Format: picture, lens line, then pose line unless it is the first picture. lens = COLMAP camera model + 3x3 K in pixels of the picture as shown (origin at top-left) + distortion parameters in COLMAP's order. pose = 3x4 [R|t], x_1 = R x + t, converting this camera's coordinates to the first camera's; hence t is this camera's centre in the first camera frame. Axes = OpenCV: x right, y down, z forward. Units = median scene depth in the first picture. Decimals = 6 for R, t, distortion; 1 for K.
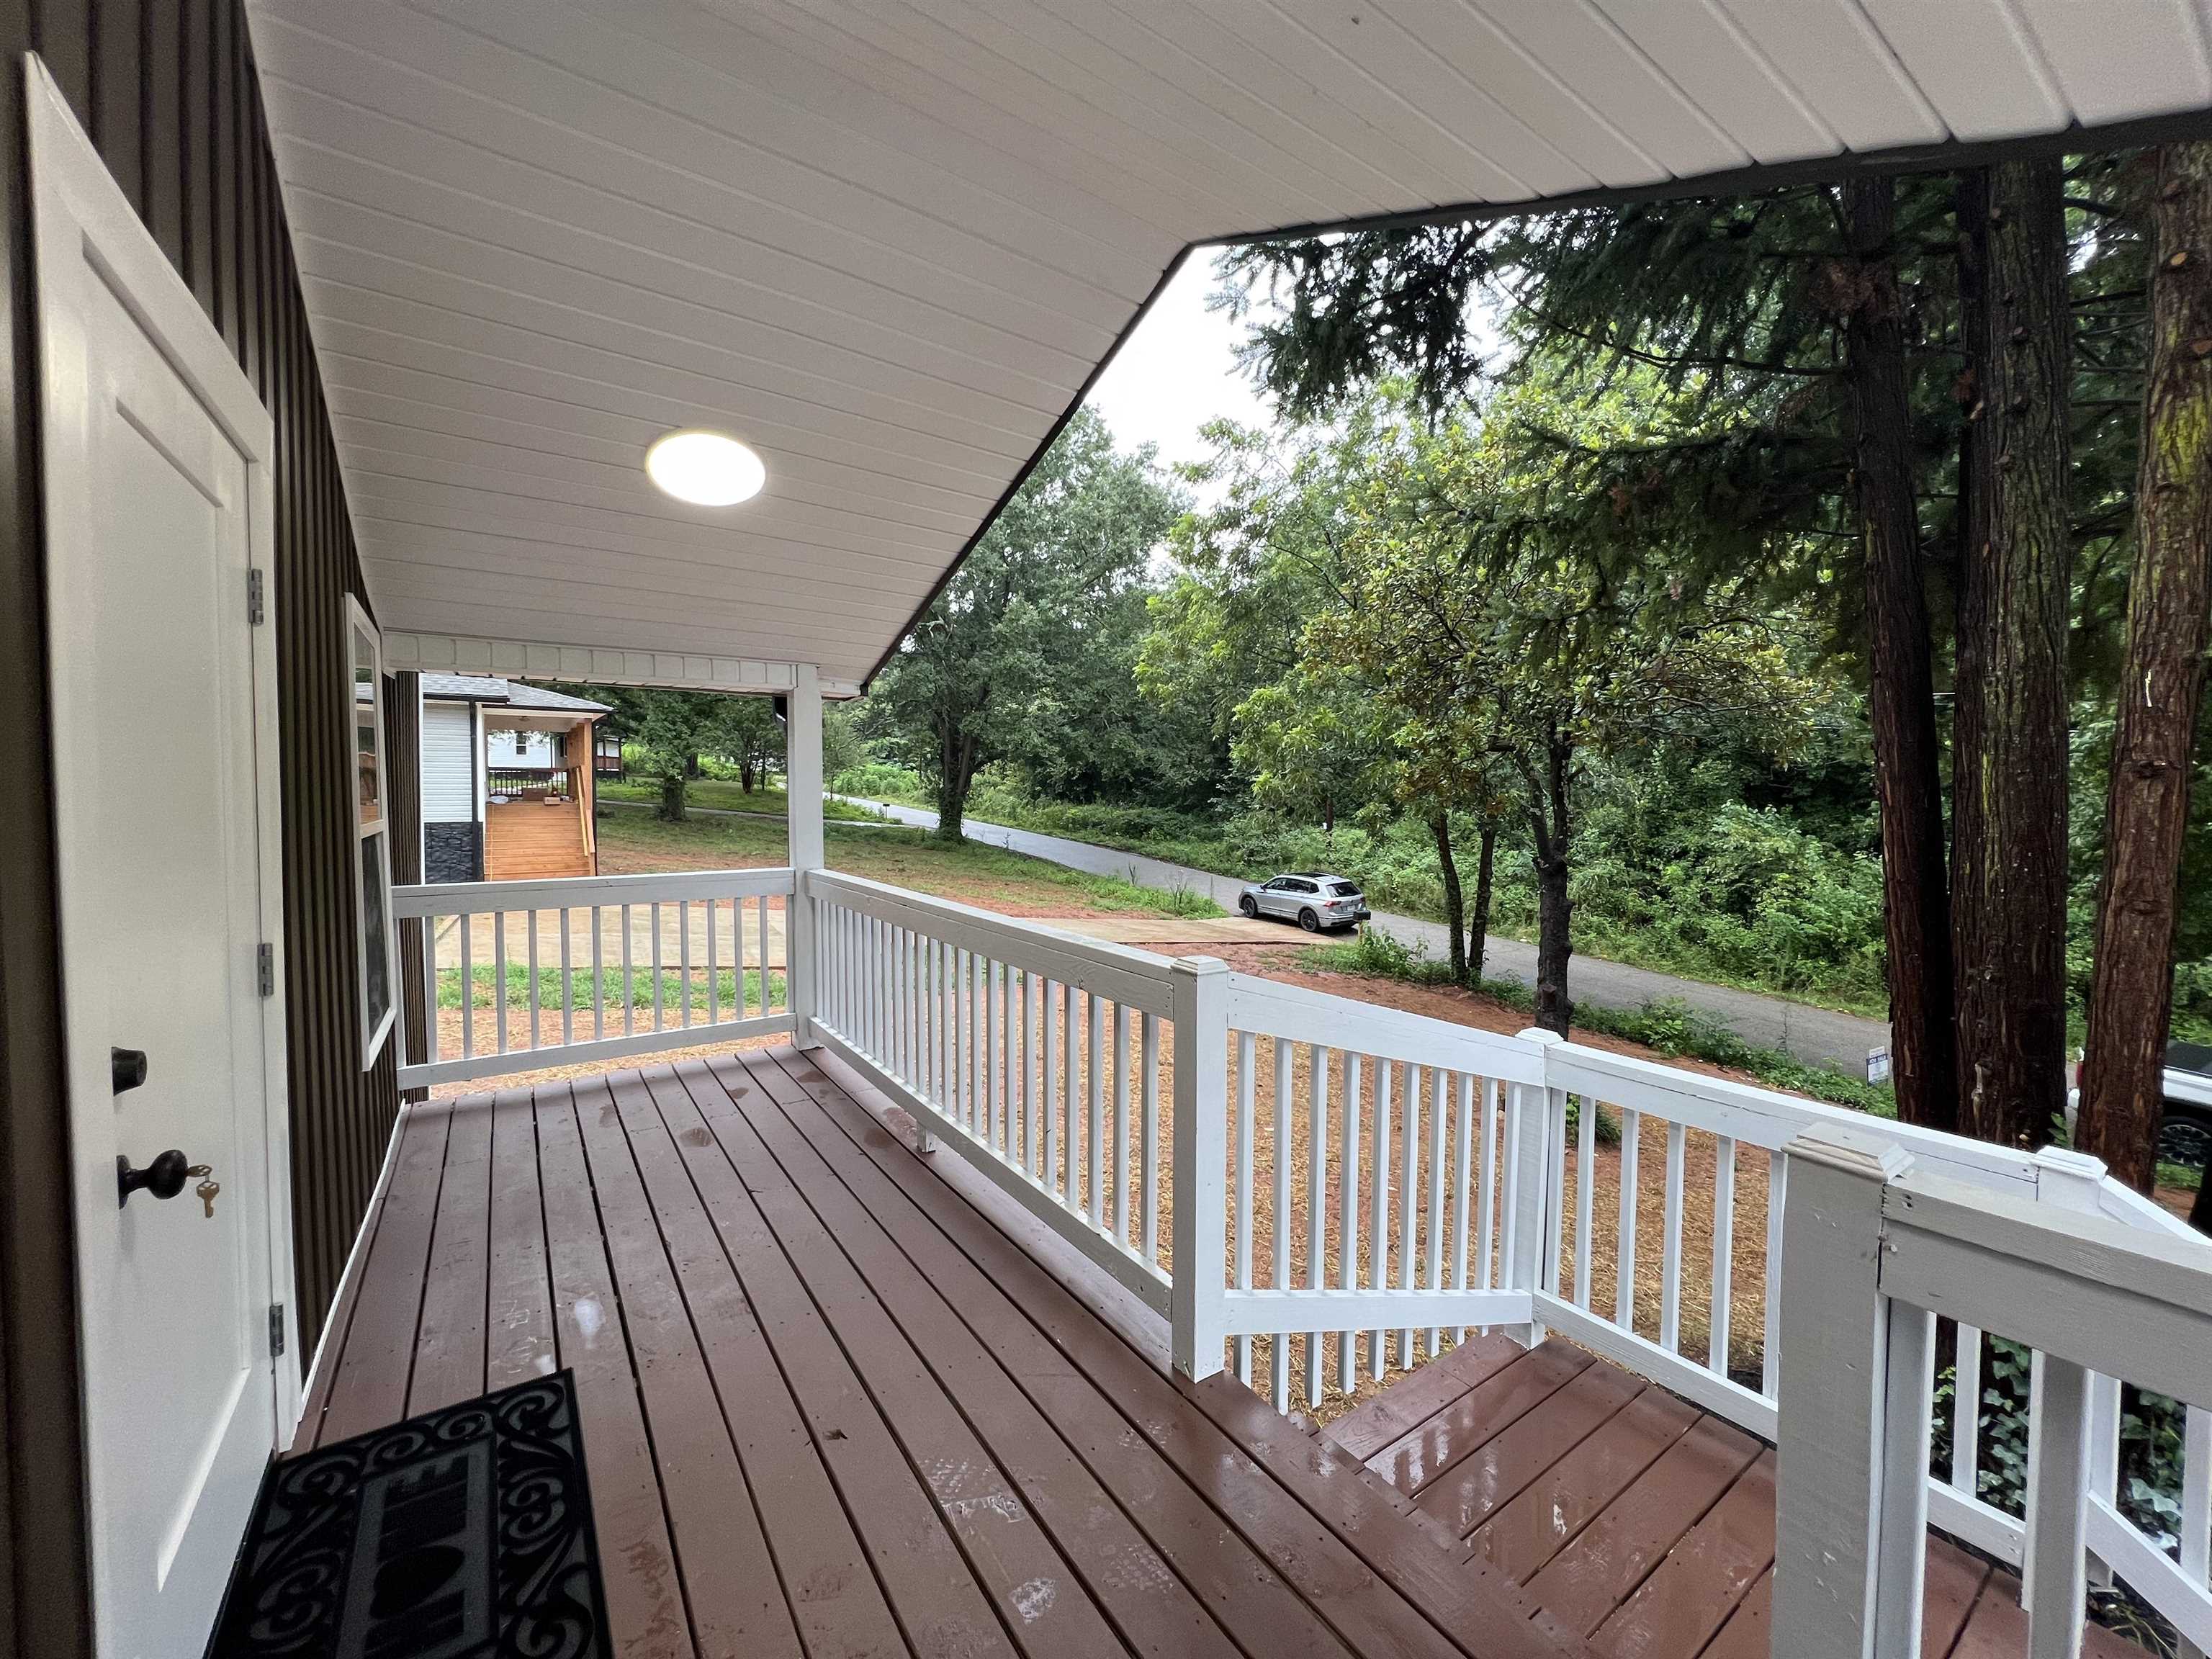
lens RADIAL K [[884.4, 0, 1101.6], [0, 884.4, 821.9], [0, 0, 1]] dist [-0.000352, 0.000147]
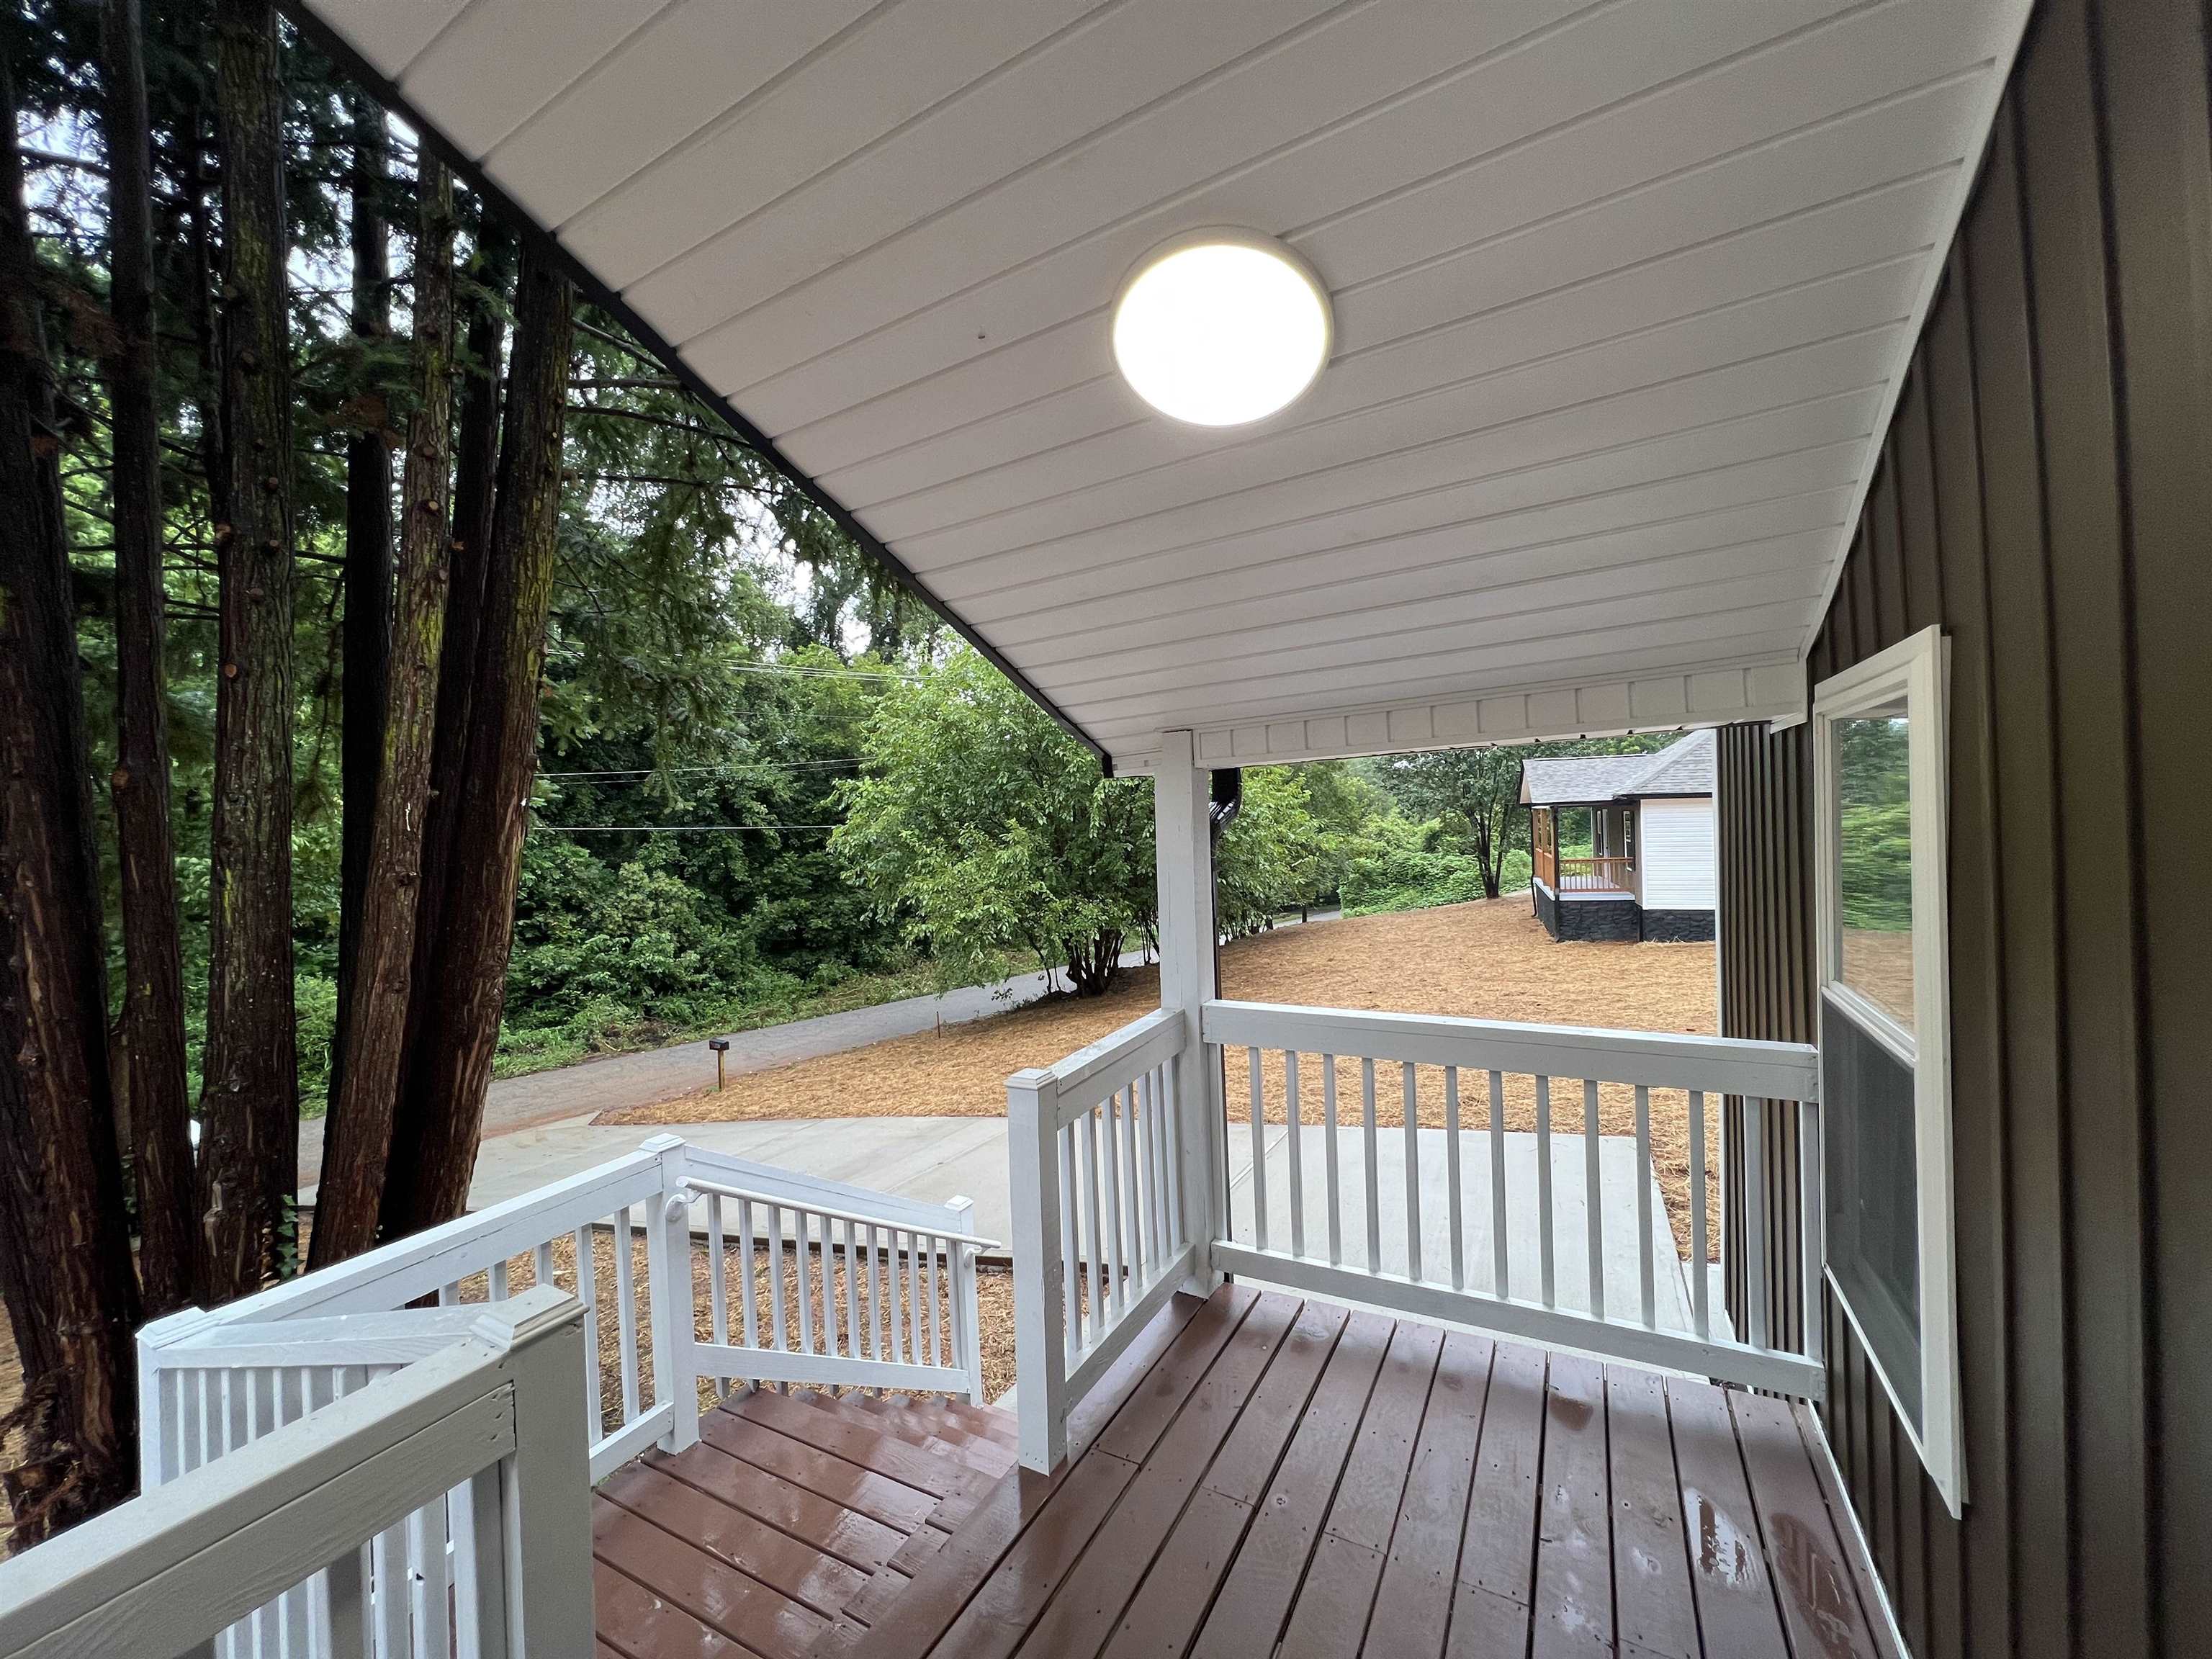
lens RADIAL K [[884.4, 0, 1101.6], [0, 884.4, 821.9], [0, 0, 1]] dist [-0.000352, 0.000147]
pose [[-0.442863, 0.010691, 0.896526, -0.365494], [0.068135, 0.997439, 0.021763, -0.088531], [-0.893997, 0.070722, -0.442457, 0.576981]]
